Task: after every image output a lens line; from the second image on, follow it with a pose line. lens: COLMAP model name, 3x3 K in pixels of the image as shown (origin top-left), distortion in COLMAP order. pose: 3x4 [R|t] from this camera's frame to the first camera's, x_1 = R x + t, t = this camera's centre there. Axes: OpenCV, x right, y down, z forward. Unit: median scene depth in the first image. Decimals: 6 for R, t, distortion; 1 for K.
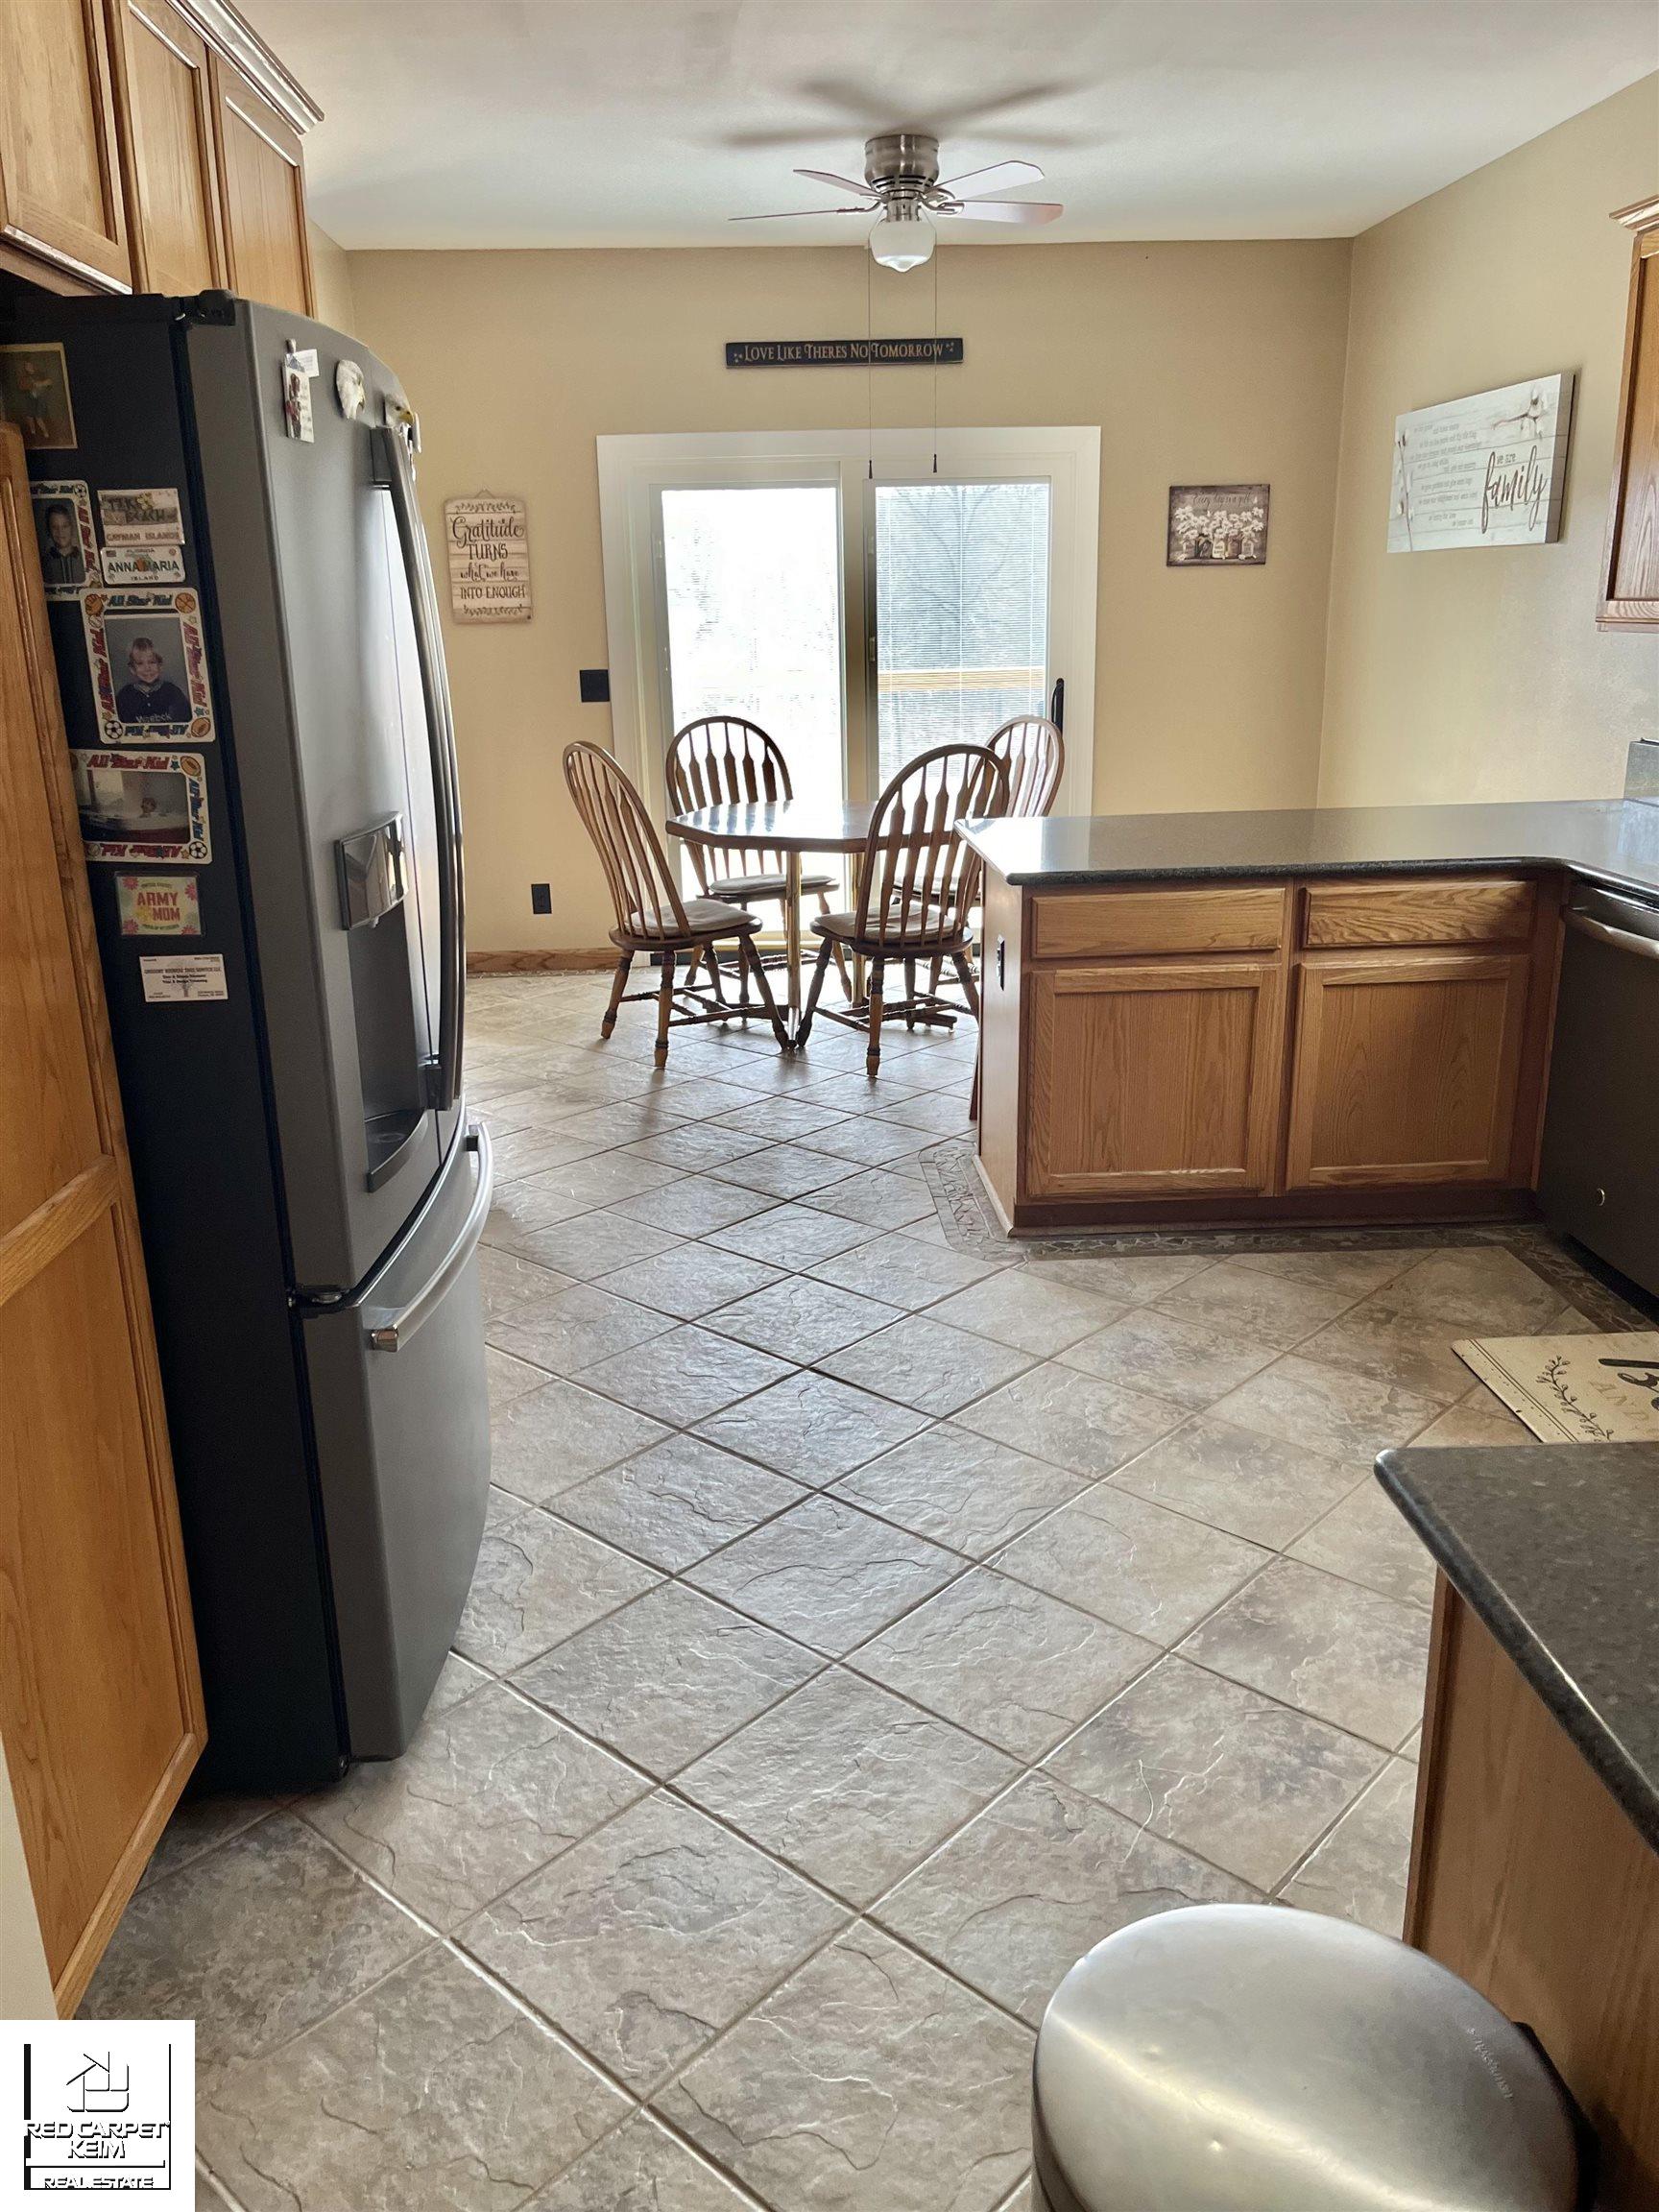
lens RADIAL K [[1679.1, 0, 824.7], [0, 1679.1, 1108.6], [0, 0, 1]] dist [0.042823, -0.017031]
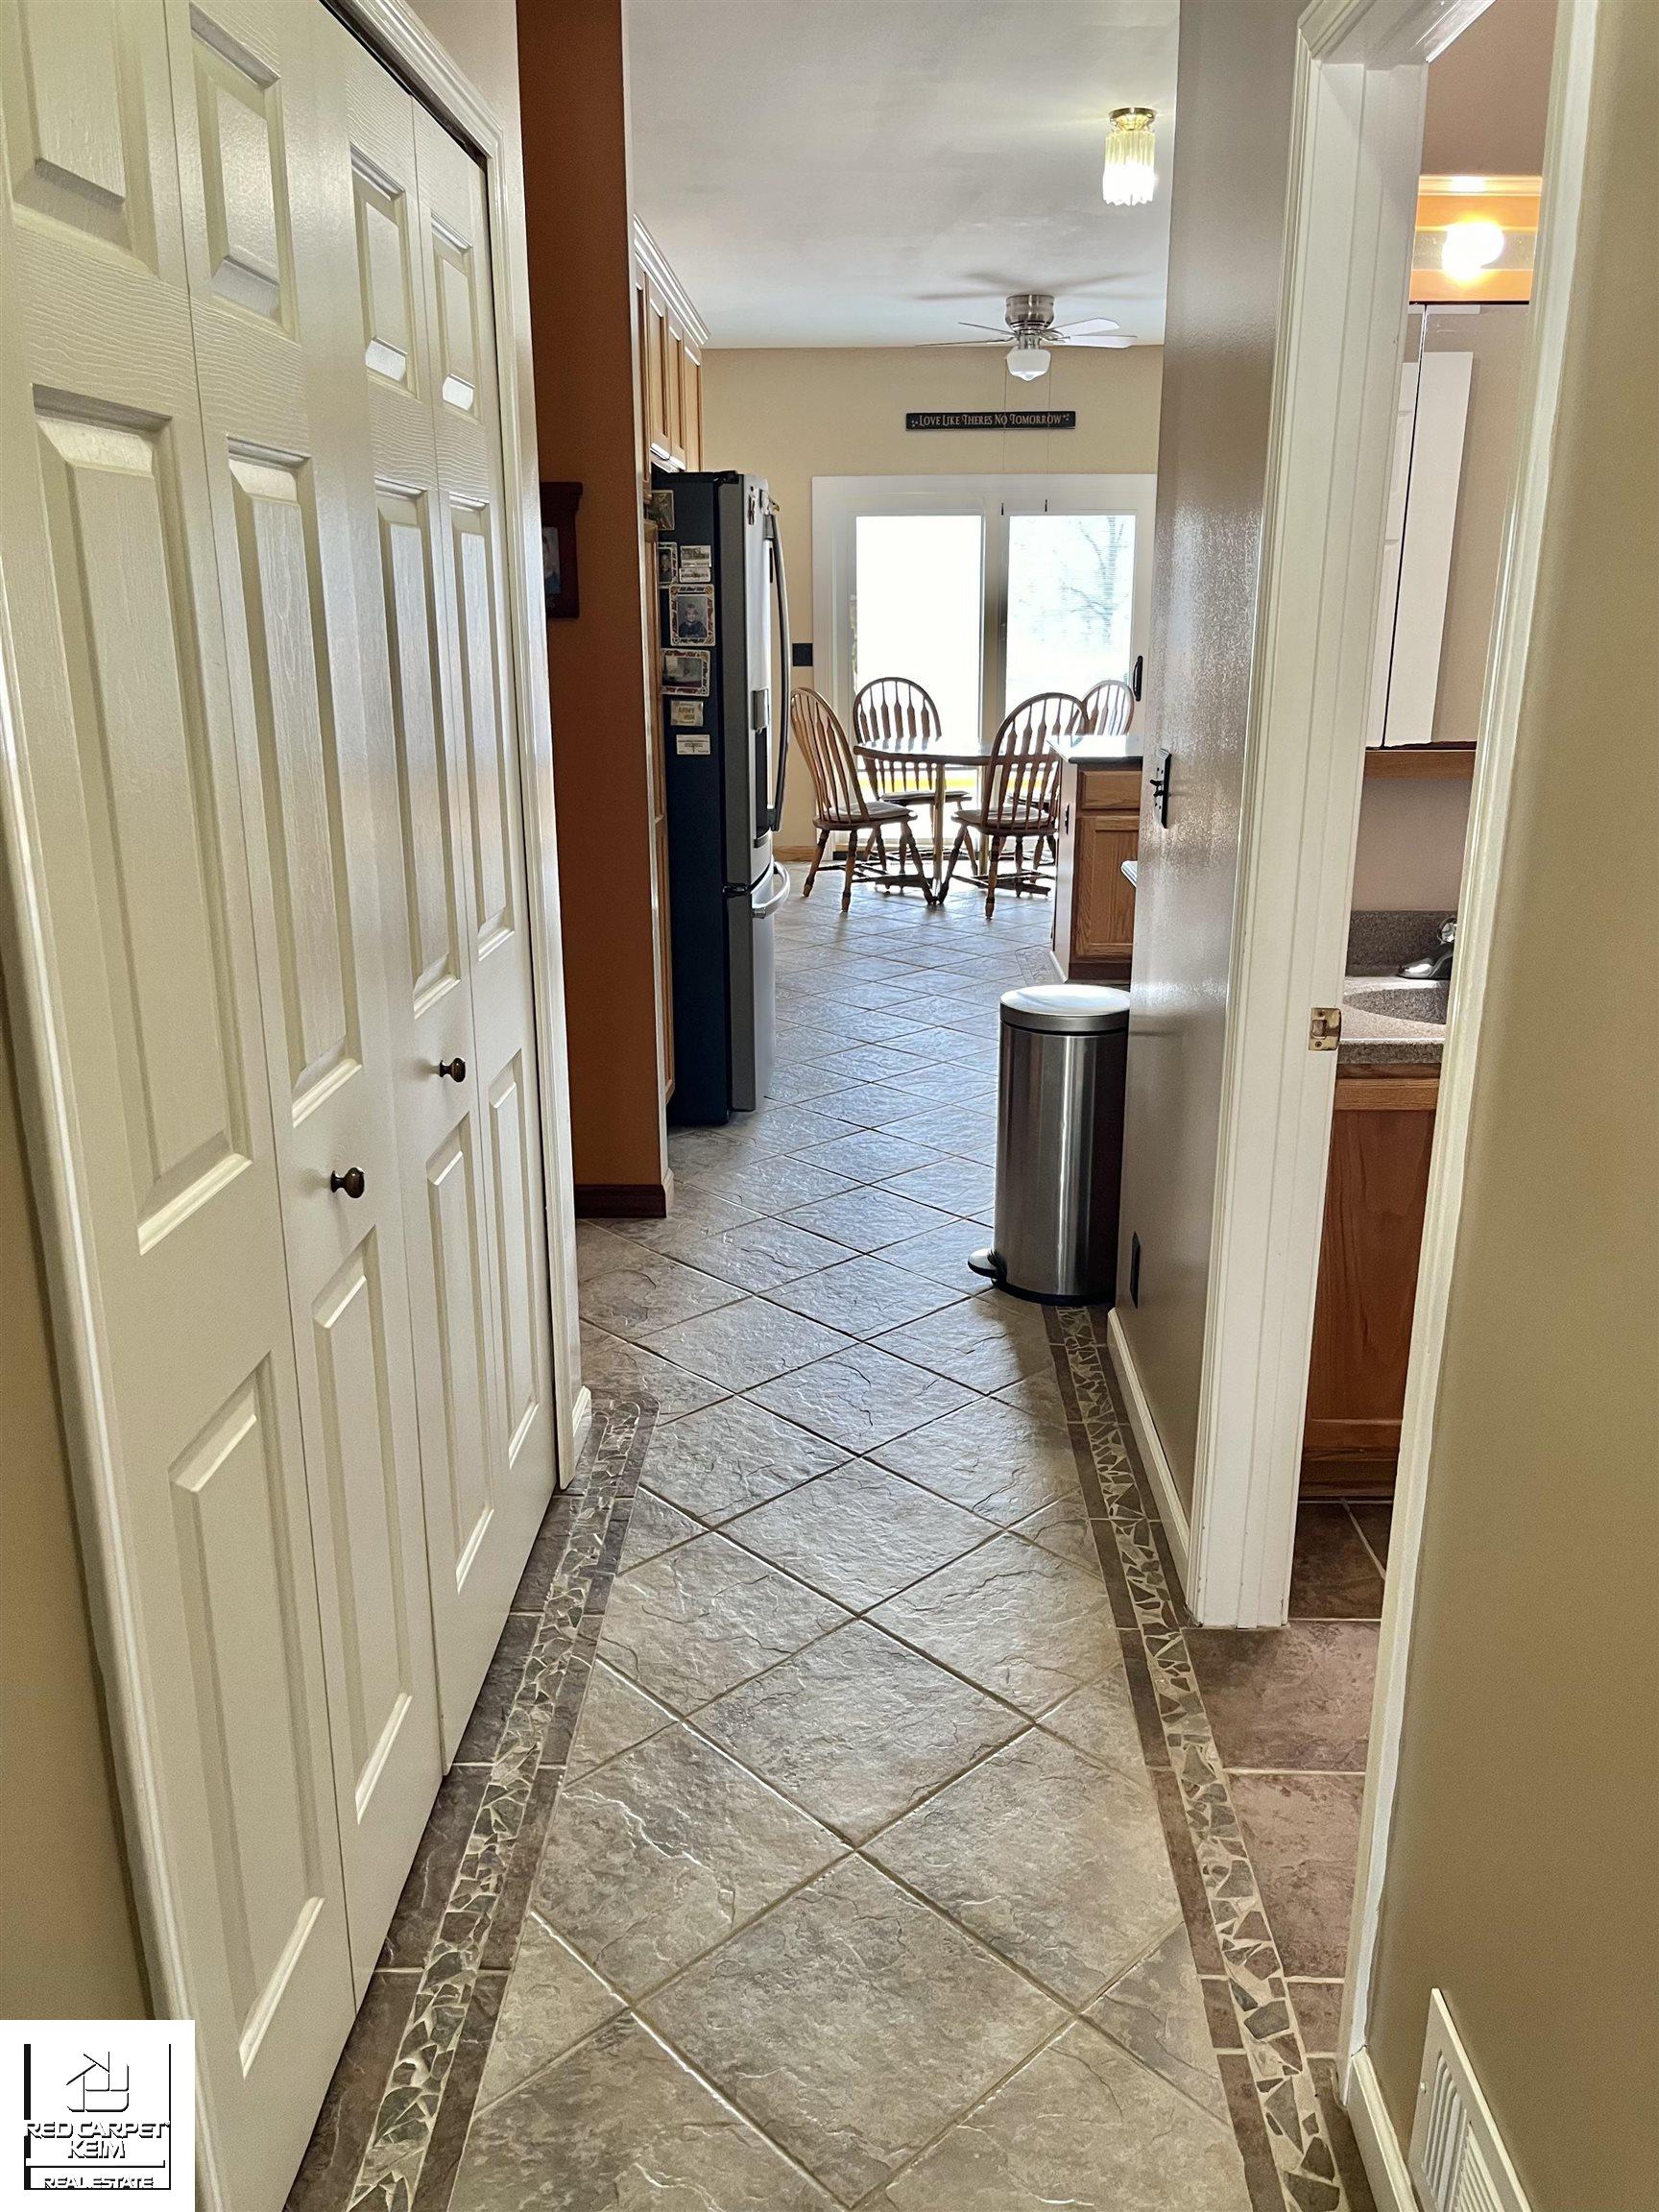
lens RADIAL K [[1679.1, 0, 837.4], [0, 1679.1, 1106.6], [0, 0, 1]] dist [0.042823, -0.017031]
pose [[0.996788, 0.036657, -0.071204, 0.006770], [-0.036674, 0.999327, 0.001067, 0.144696], [0.071195, 0.001547, 0.997461, -0.468433]]
